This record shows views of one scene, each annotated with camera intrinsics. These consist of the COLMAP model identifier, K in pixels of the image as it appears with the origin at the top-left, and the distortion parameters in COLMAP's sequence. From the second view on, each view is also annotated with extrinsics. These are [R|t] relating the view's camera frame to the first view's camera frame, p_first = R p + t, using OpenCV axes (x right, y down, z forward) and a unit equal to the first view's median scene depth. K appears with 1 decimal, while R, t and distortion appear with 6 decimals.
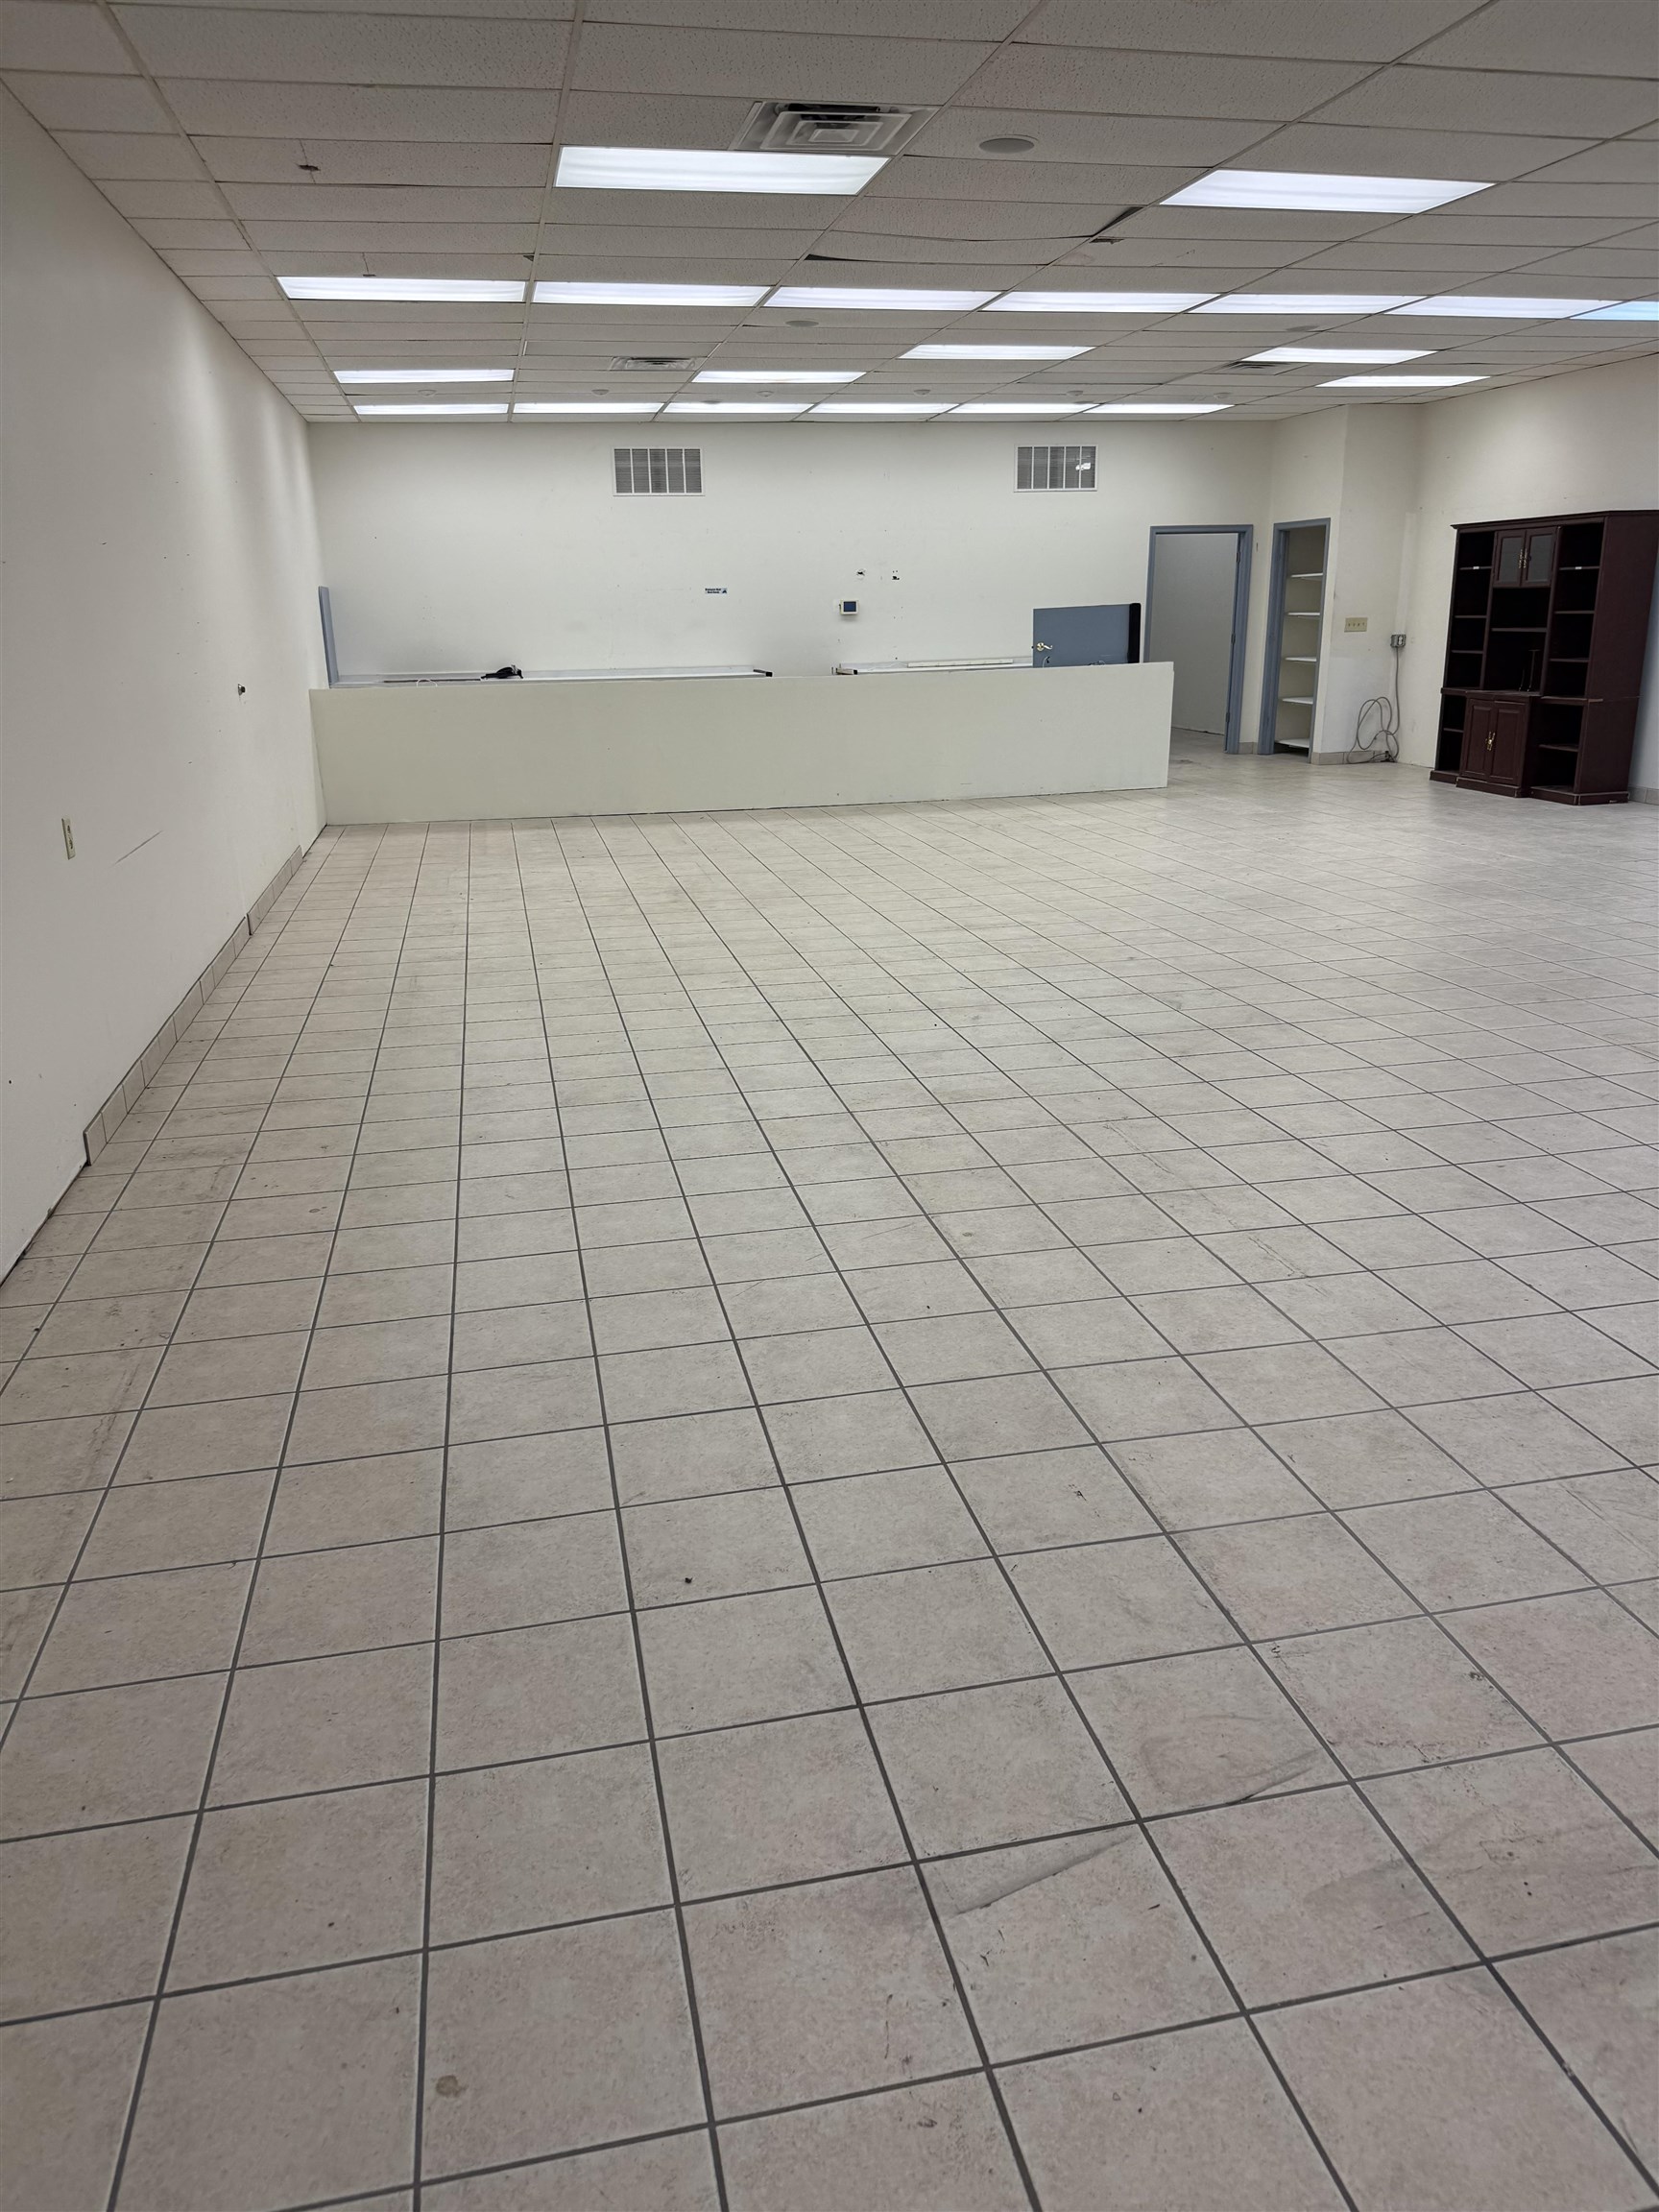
lens RADIAL K [[1565.4, 0, 812.7], [0, 1565.4, 1114.7], [0, 0, 1]] dist [0.129730, -0.242996]
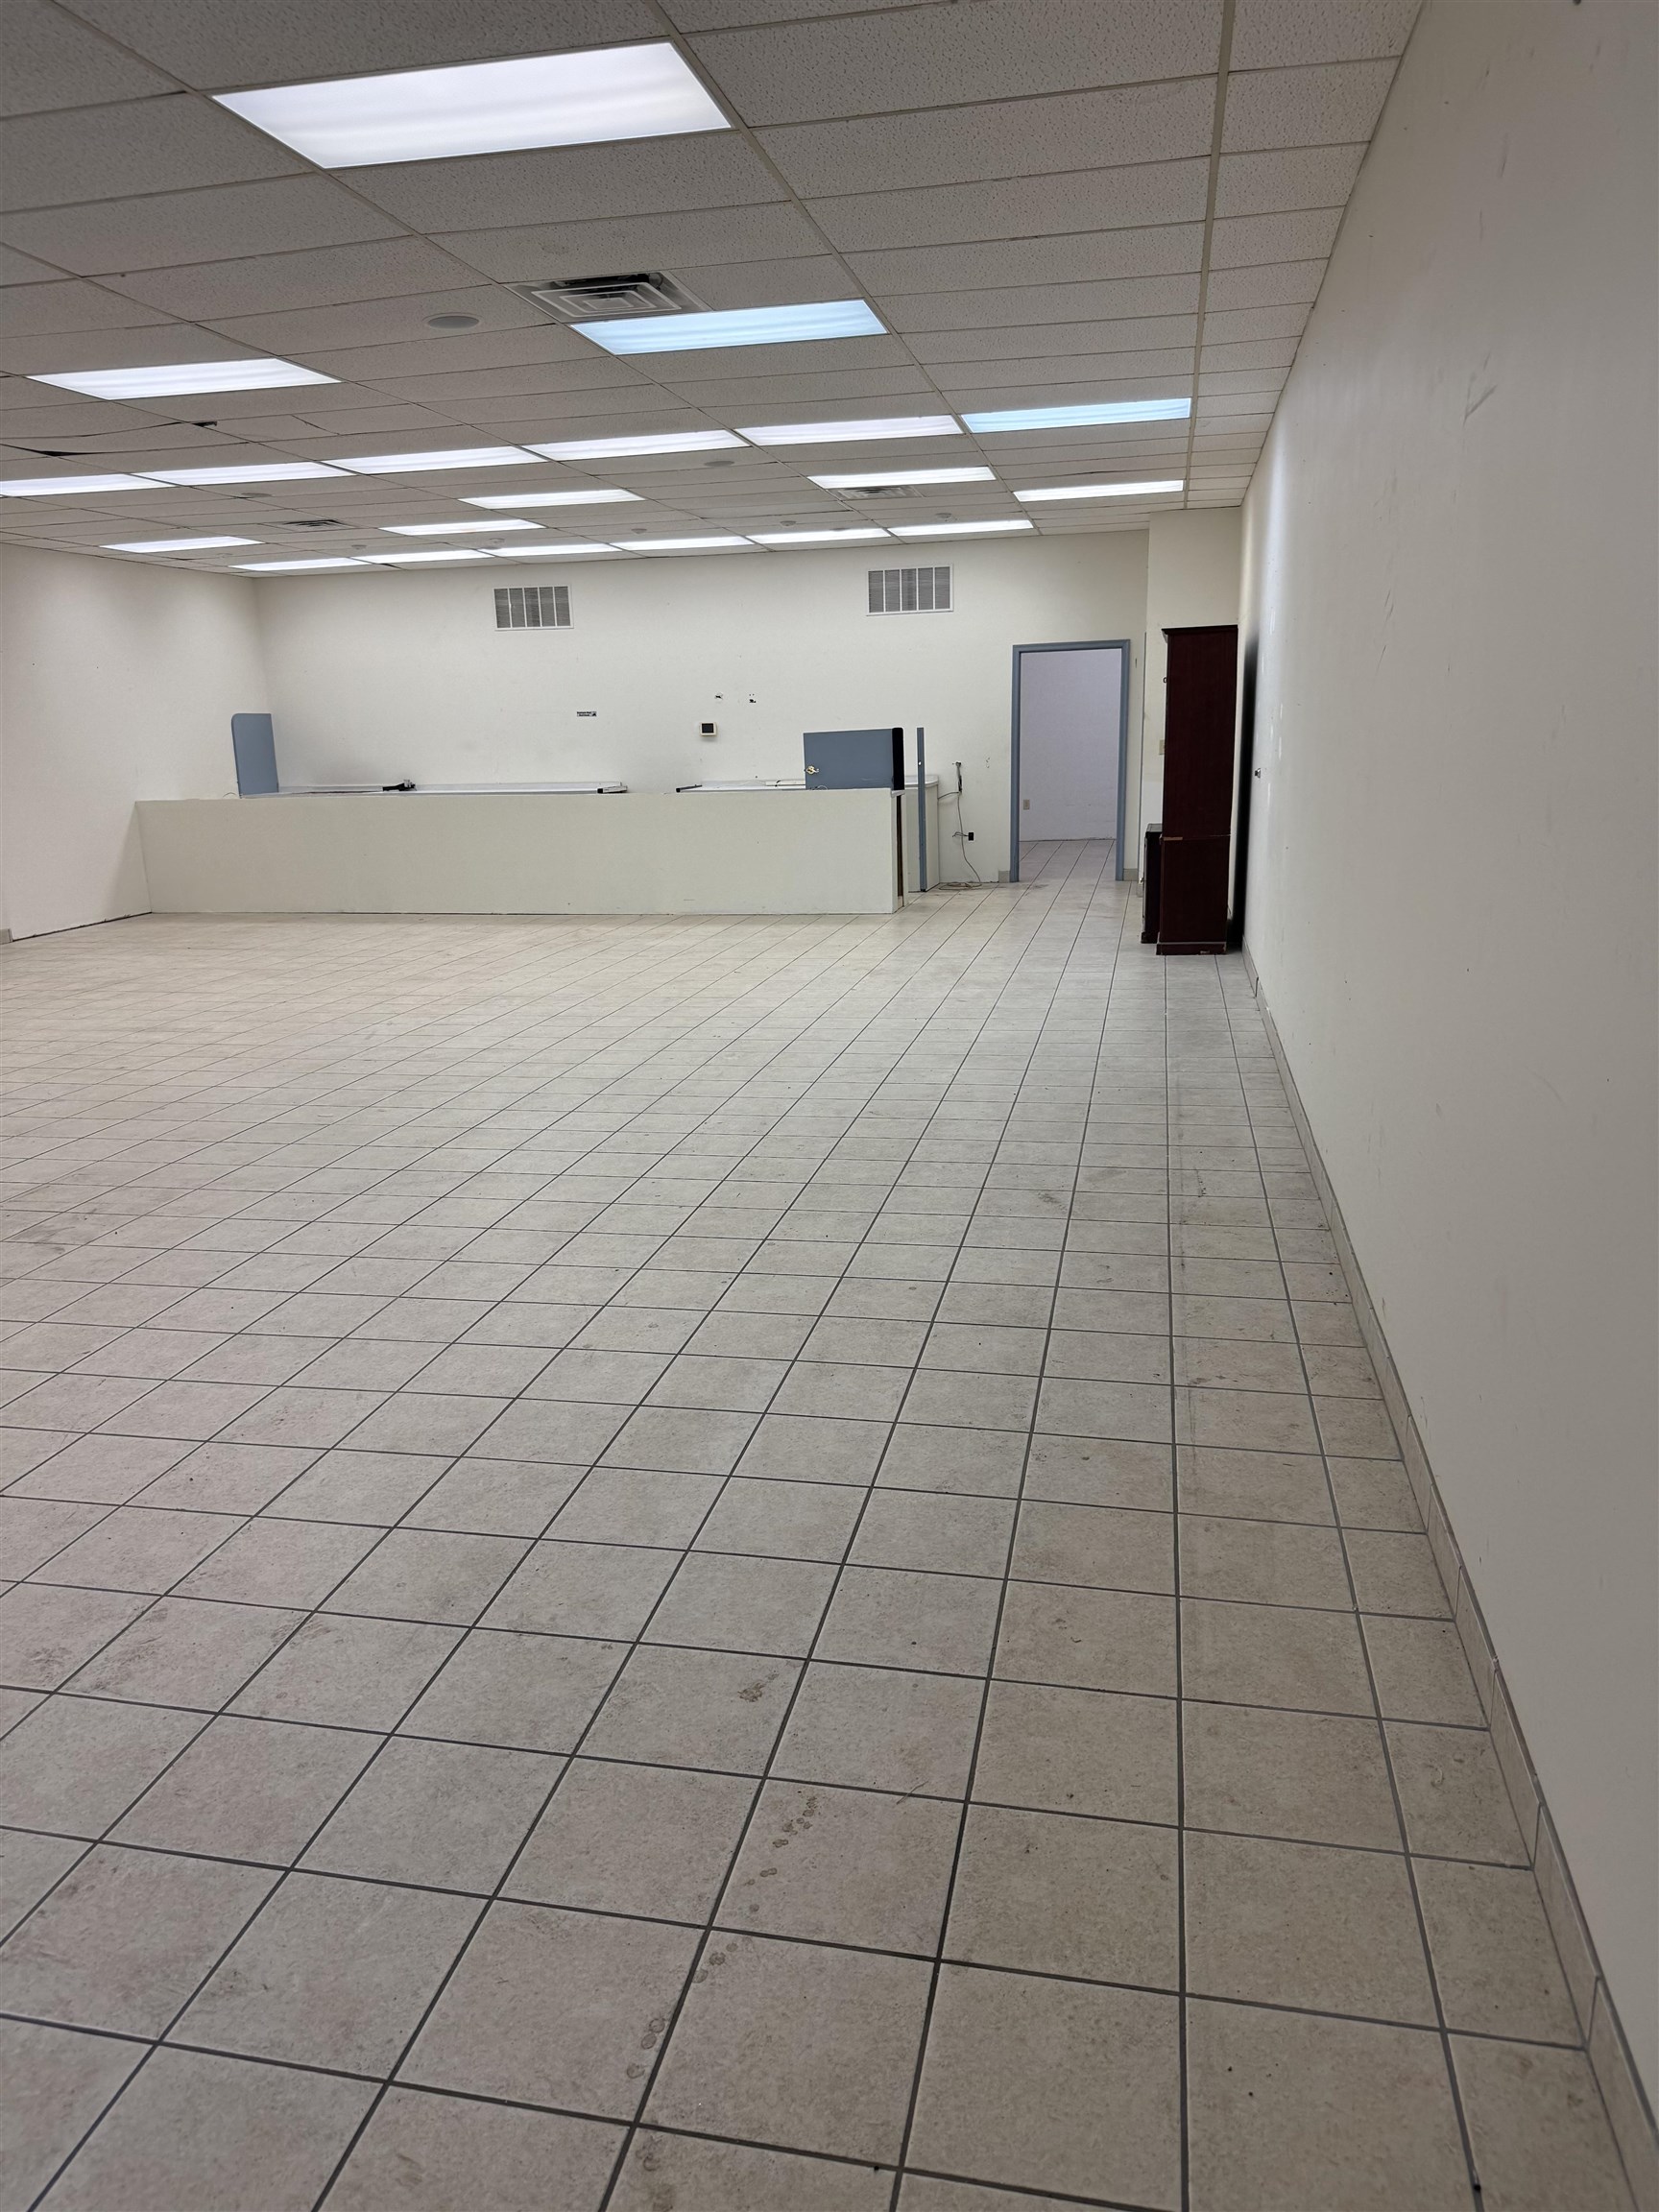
lens RADIAL K [[1538.3, 0, 835.3], [0, 1538.3, 1142.8], [0, 0, 1]] dist [0.137443, -0.275804]
pose [[0.916367, 0.100157, -0.387608, 1.153331], [-0.113882, 0.993415, -0.012538, -0.098590], [0.383800, 0.055631, 0.921739, 0.219838]]
